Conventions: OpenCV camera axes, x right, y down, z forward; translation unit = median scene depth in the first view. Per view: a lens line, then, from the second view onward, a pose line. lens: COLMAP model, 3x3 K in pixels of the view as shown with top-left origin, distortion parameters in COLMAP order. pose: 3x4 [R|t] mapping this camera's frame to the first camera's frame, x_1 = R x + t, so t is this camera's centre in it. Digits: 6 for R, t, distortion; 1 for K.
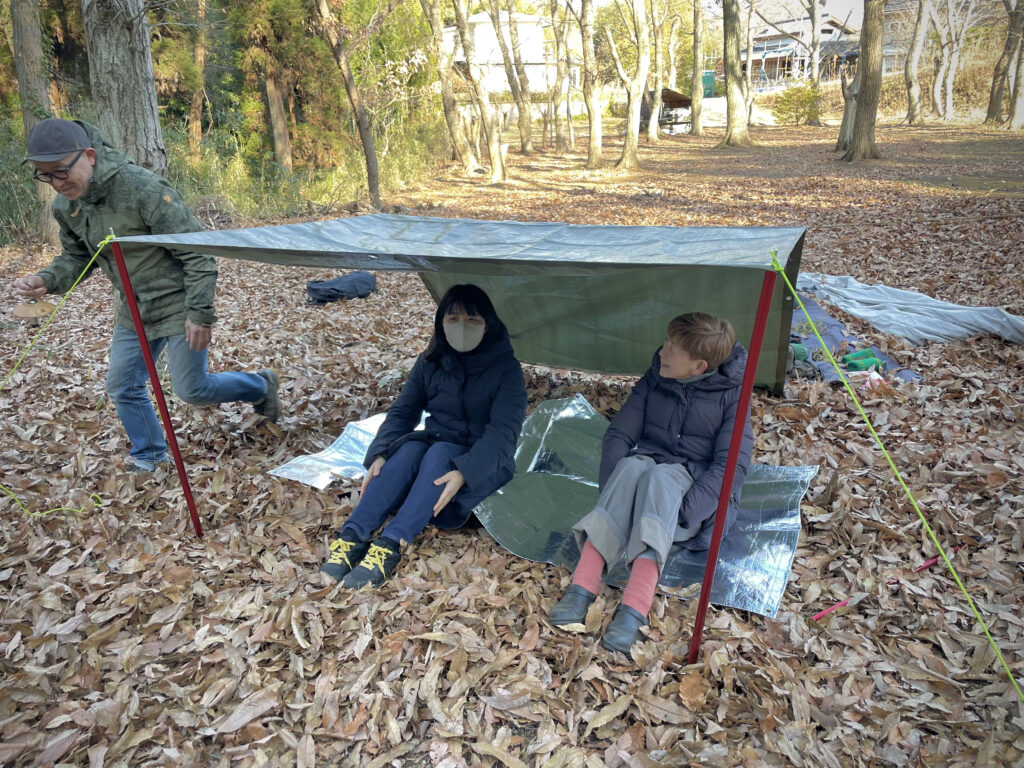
lens RADIAL K [[766.4, 0, 509.9], [0, 766.4, 383.7], [0, 0, 1]] dist [0.006249, -0.010892]
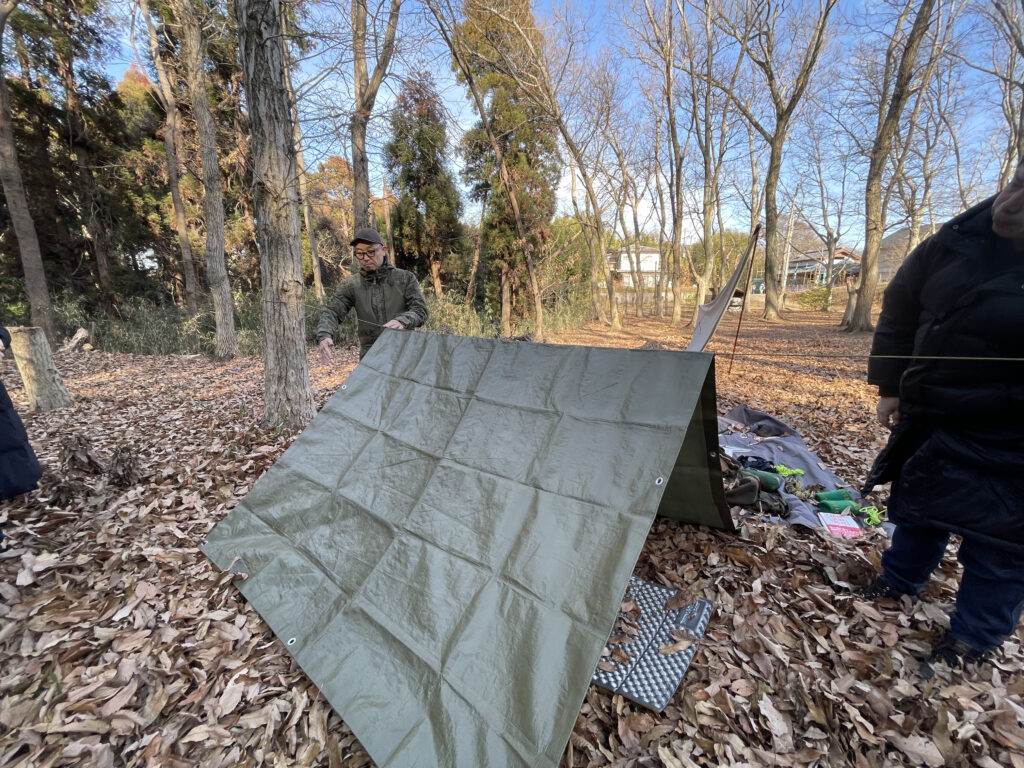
lens RADIAL K [[417.7, 0, 518.3], [0, 417.7, 382.7], [0, 0, 1]] dist [0.000264, -0.000080]
pose [[0.961450, 0.091583, -0.259281, 0.187026], [-0.126261, 0.984665, -0.120391, -0.066497], [0.244279, 0.148487, 0.958269, 0.350972]]
